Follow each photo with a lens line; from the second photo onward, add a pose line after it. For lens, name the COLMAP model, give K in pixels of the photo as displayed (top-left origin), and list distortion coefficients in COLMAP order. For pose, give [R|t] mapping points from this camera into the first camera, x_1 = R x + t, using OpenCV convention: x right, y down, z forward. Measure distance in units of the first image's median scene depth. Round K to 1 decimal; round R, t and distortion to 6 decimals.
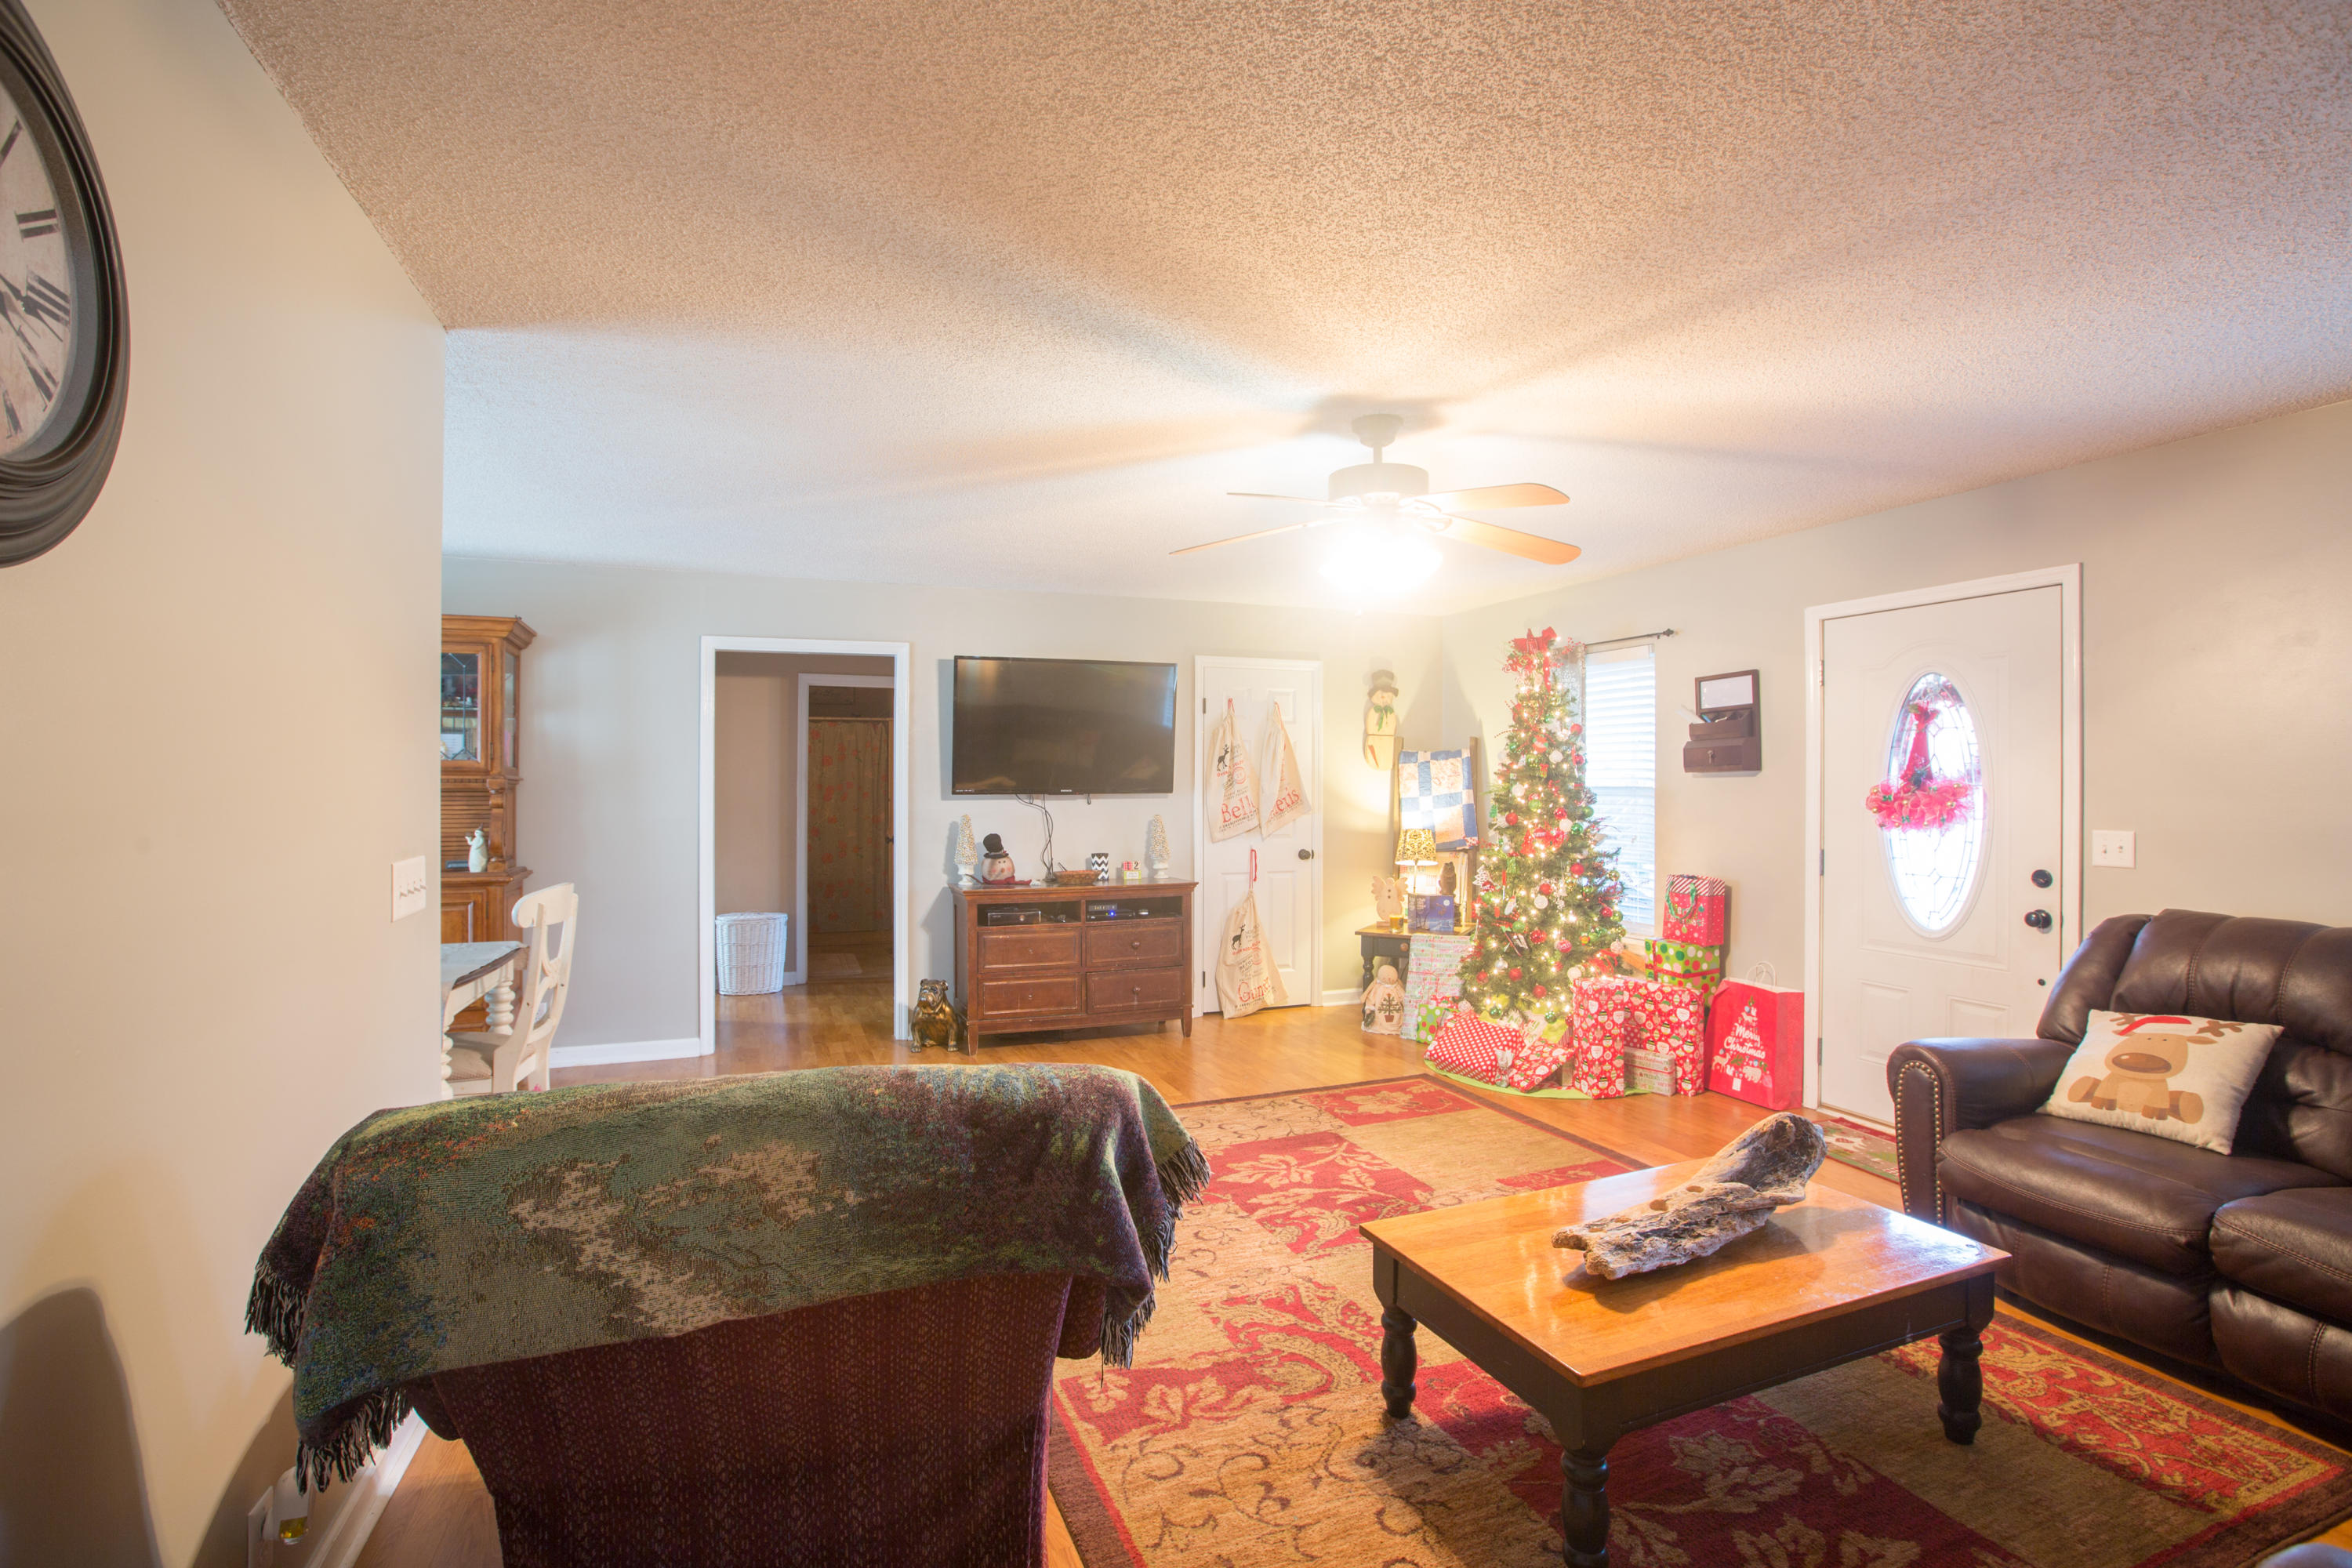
lens RADIAL K [[1077.2, 0, 1176.0], [0, 1077.2, 784.0], [0, 0, 1]] dist [-0.049237, 0.019899]
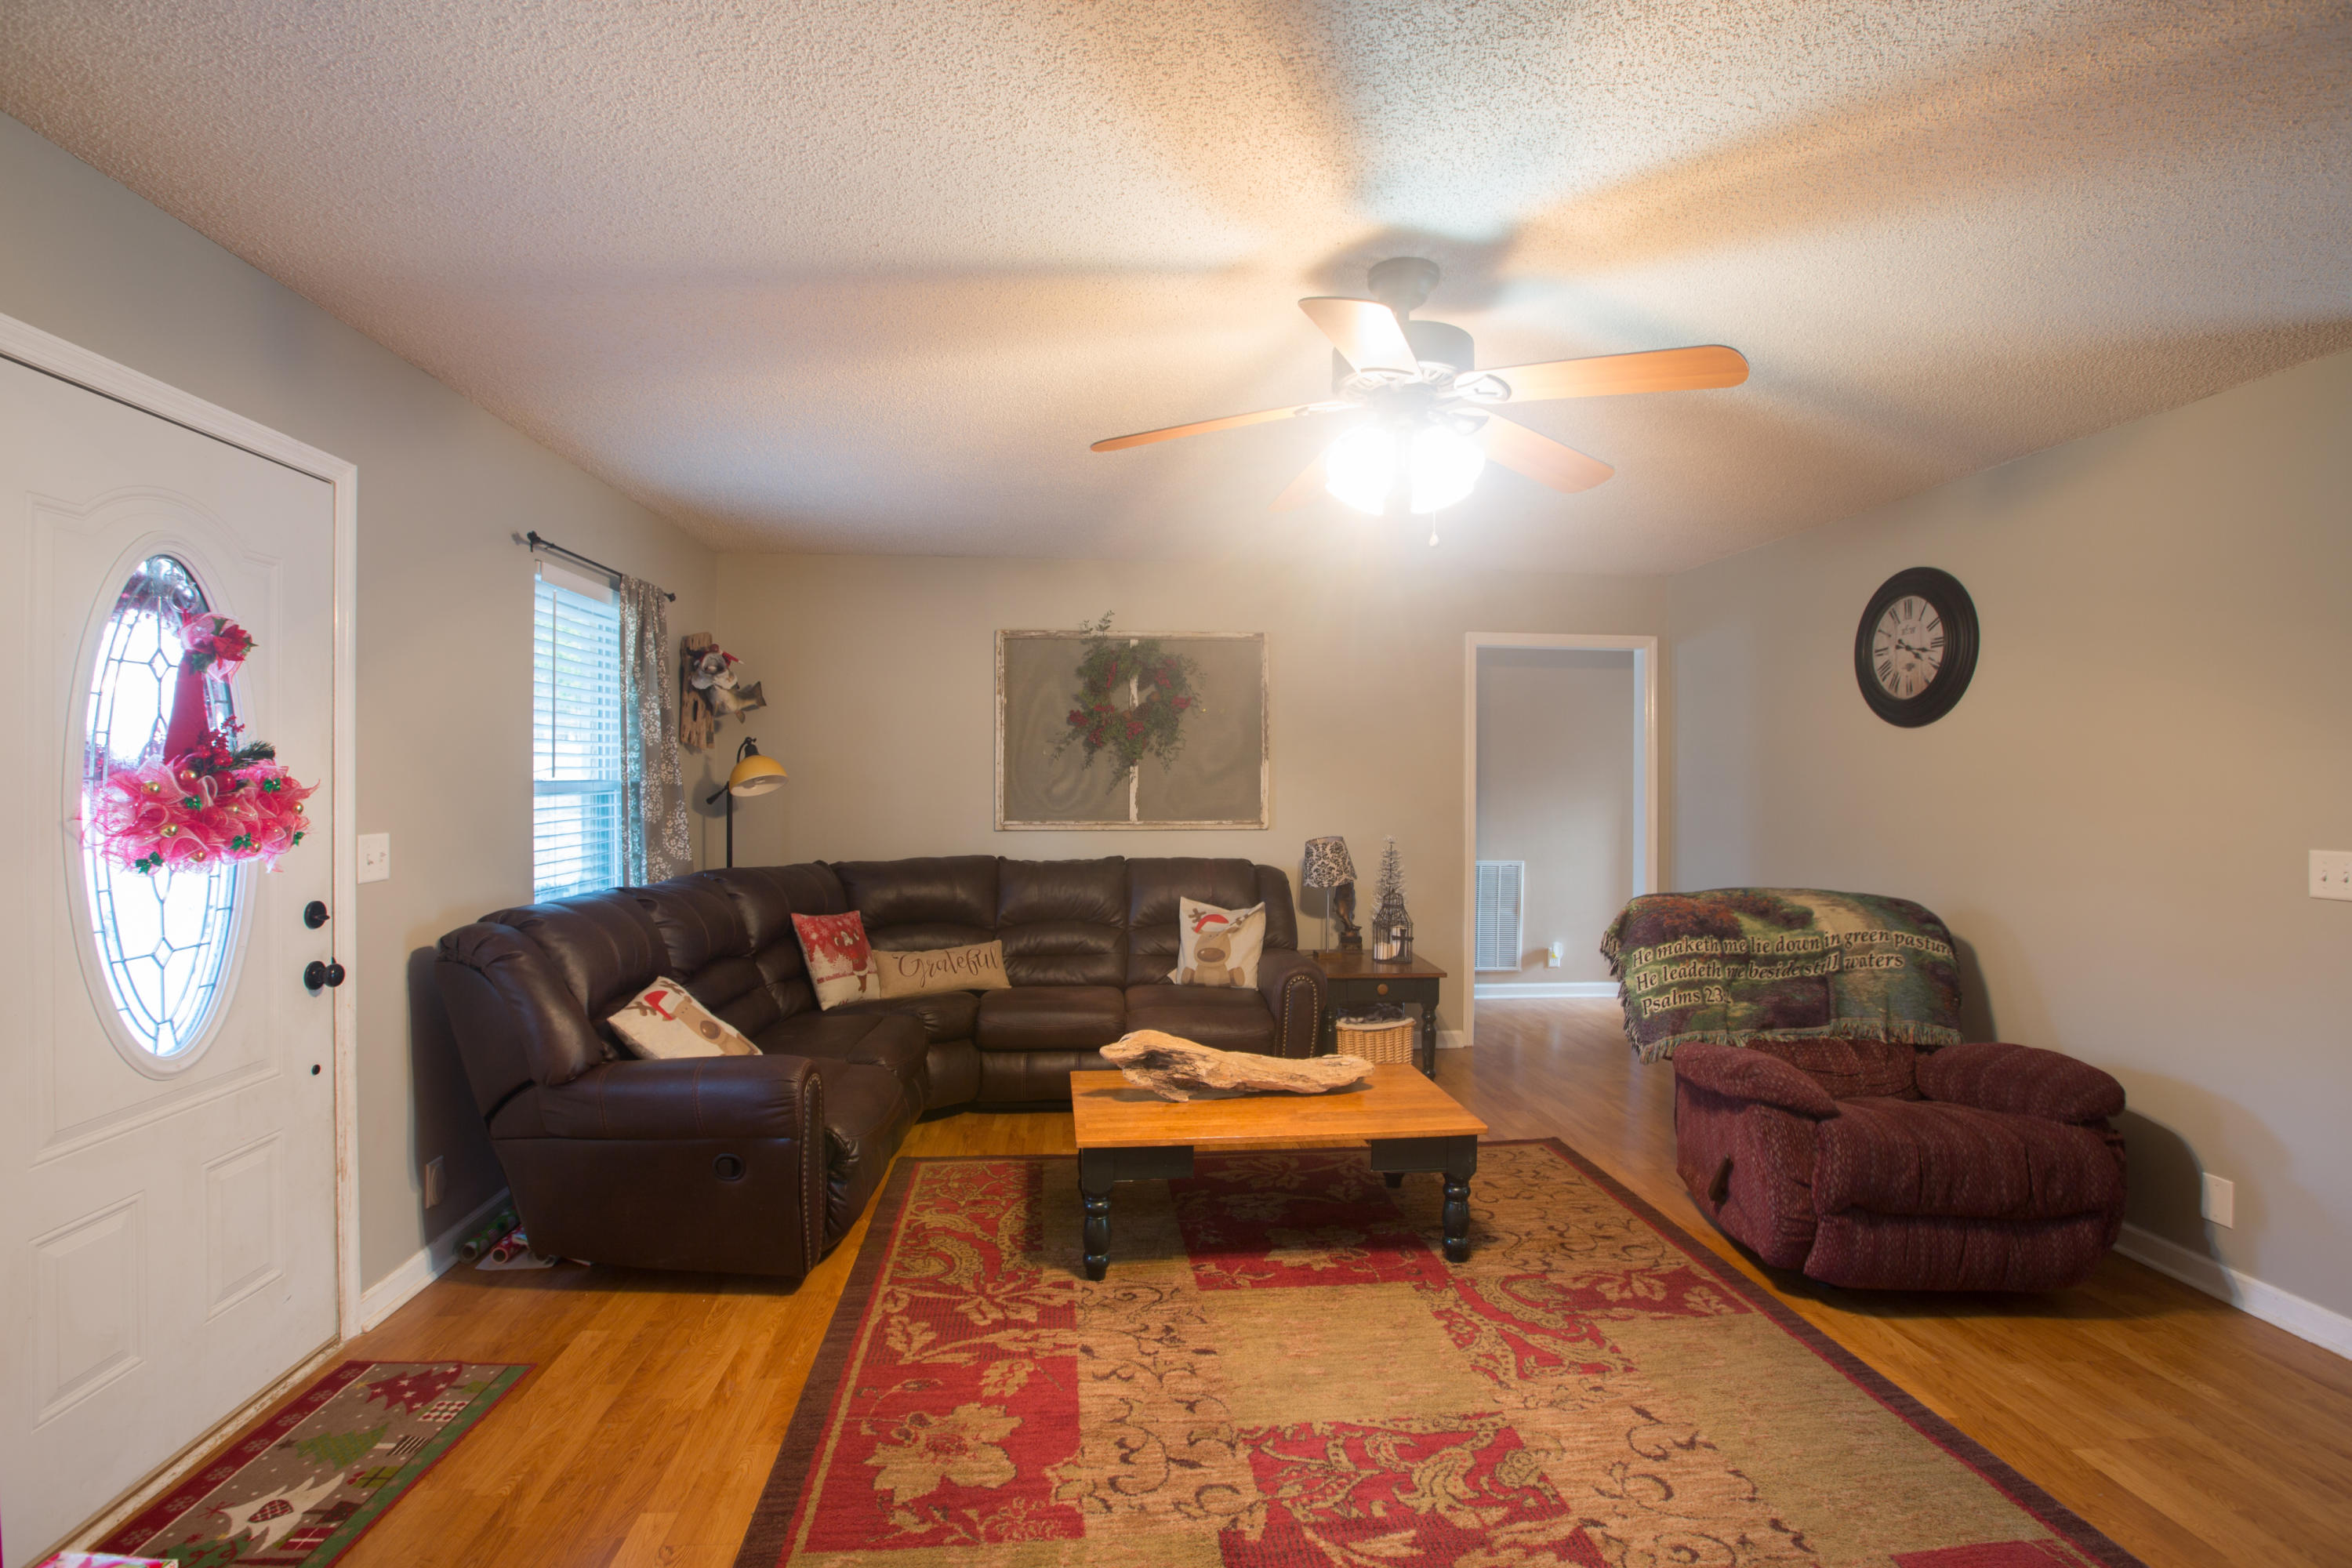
lens RADIAL K [[1077.2, 0, 1176.0], [0, 1077.2, 784.0], [0, 0, 1]] dist [-0.049237, 0.019899]
pose [[-0.961996, -0.009059, 0.272915, 0.159786], [-0.006695, 0.999932, 0.009593, -0.003360], [-0.272983, 0.007401, -0.961990, 2.000427]]
